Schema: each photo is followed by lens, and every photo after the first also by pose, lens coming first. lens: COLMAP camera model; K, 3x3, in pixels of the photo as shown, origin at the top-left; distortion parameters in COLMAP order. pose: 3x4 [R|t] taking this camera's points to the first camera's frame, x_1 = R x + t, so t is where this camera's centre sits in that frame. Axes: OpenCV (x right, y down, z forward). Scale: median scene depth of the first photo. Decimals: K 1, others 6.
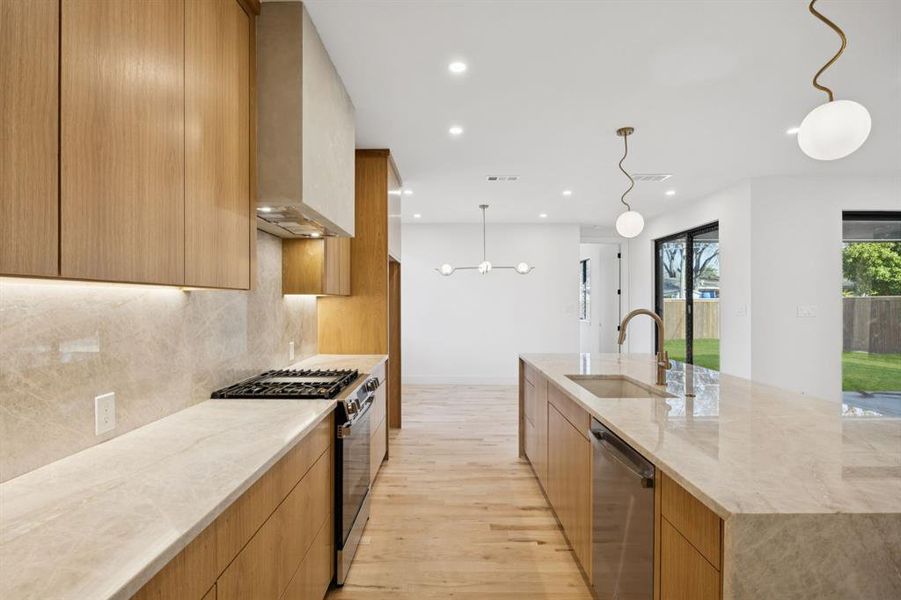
lens RADIAL K [[440.4, 0, 447.5], [0, 440.4, 303.8], [0, 0, 1]] dist [-0.001150, 0.000097]
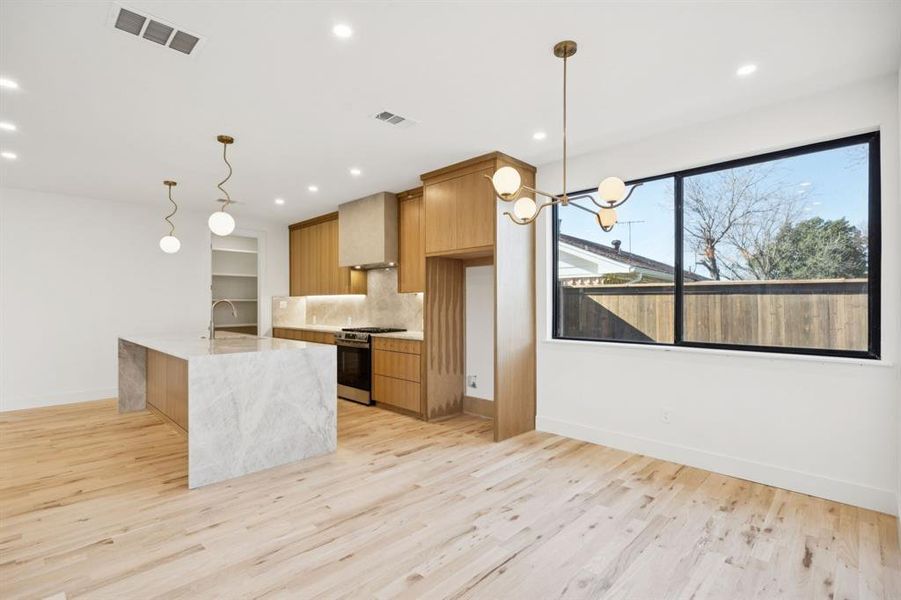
lens RADIAL K [[419.8, 0, 444.8], [0, 419.8, 304.5], [0, 0, 1]] dist [-0.018536, 0.000378]
pose [[-0.693415, 0.003092, -0.720531, 0.850923], [0.000824, 0.999994, 0.003499, 0.021263], [0.720538, 0.001833, -0.693413, 2.326990]]
